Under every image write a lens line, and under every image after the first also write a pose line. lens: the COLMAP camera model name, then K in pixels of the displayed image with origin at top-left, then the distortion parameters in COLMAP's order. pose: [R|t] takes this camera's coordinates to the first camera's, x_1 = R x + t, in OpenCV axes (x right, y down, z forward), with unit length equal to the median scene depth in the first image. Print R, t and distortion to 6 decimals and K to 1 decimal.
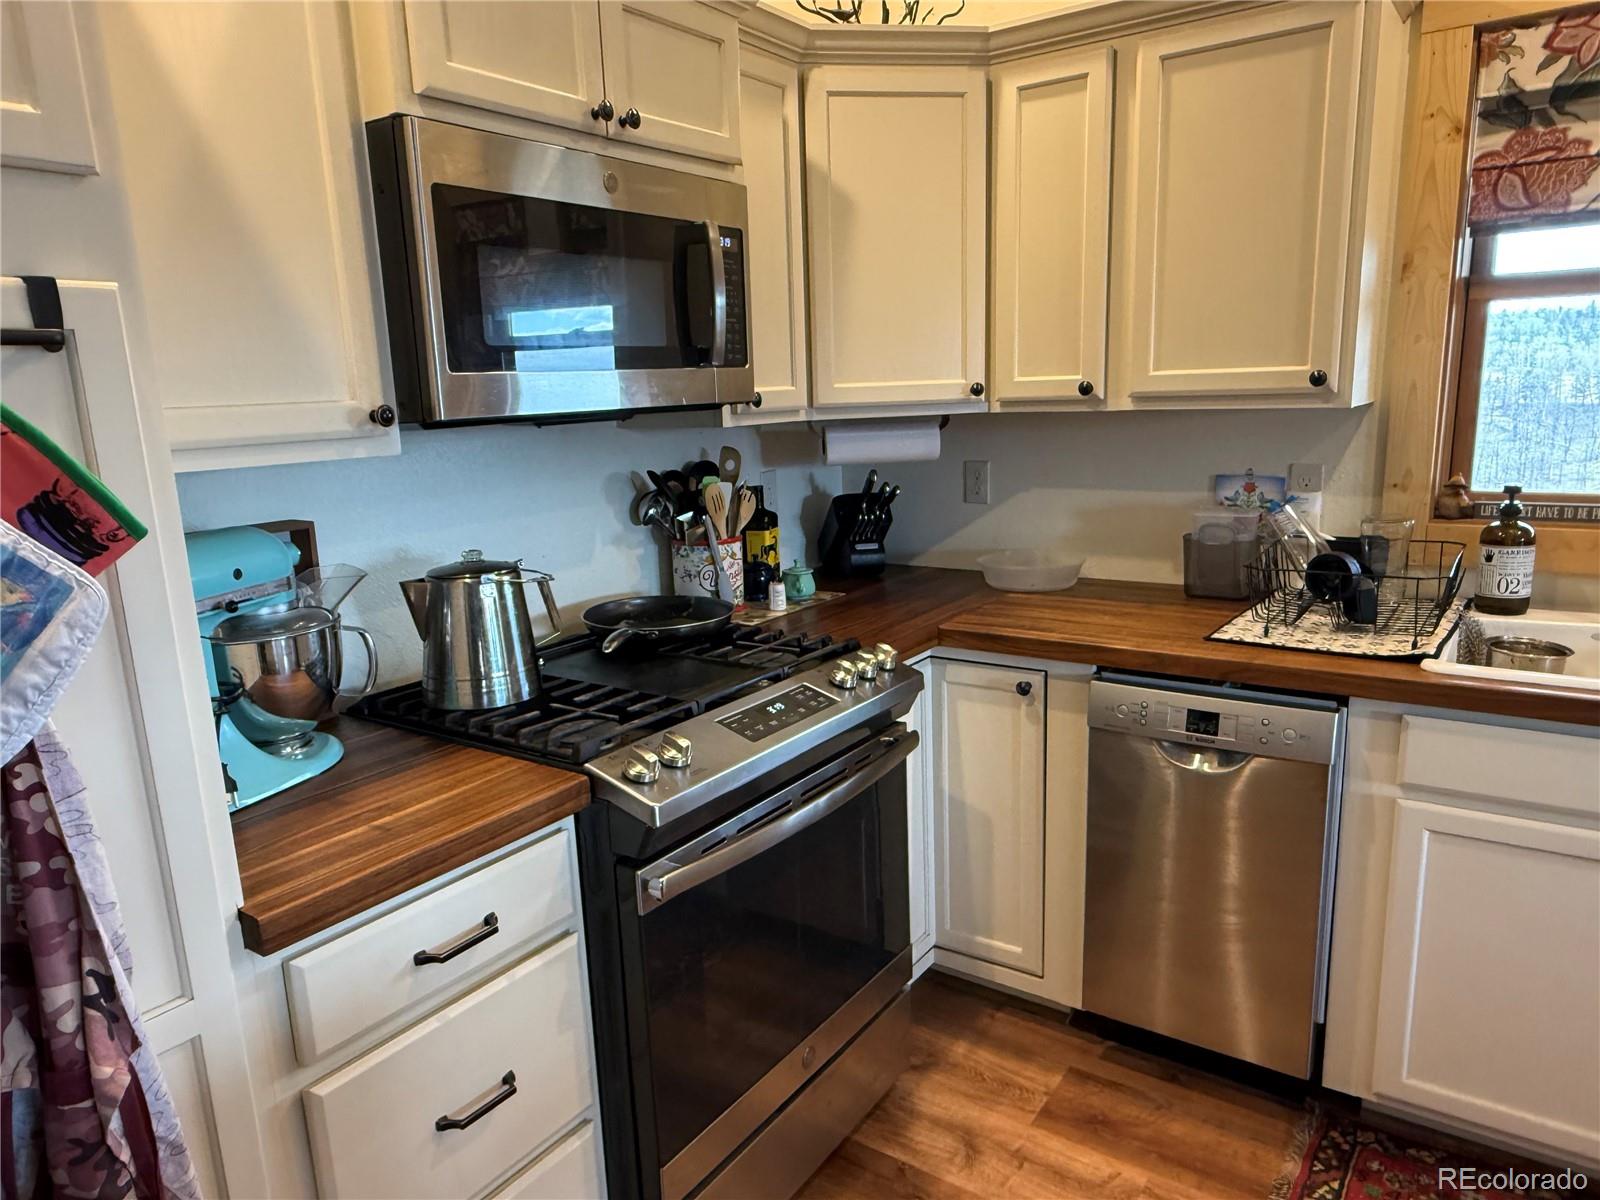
lens RADIAL K [[1079.4, 0, 791.9], [0, 1079.4, 608.8], [0, 0, 1]] dist [0.004755, -0.001399]
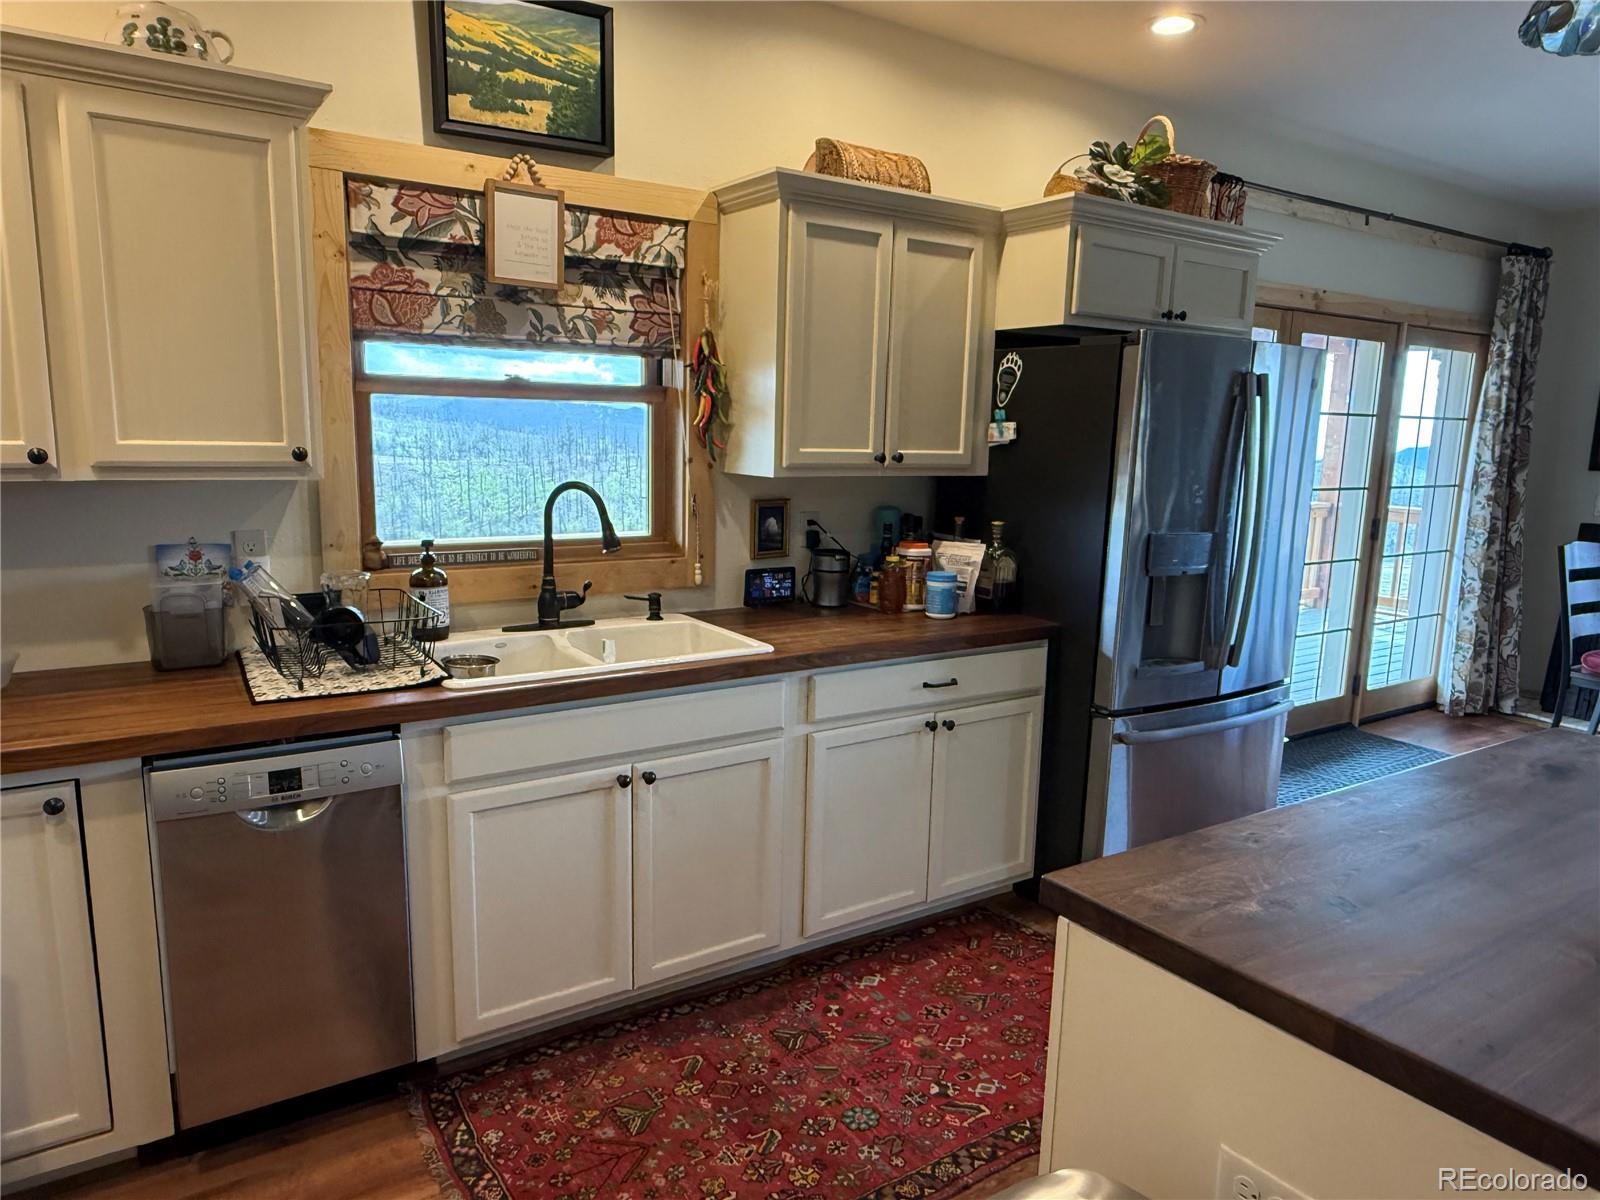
lens RADIAL K [[1079.4, 0, 789.7], [0, 1079.4, 604.3], [0, 0, 1]] dist [0.004755, -0.001399]
pose [[0.354425, -0.107342, 0.928903, -0.381768], [0.157019, 0.986116, 0.054042, -0.041039], [-0.921807, 0.126702, 0.366359, 0.143526]]
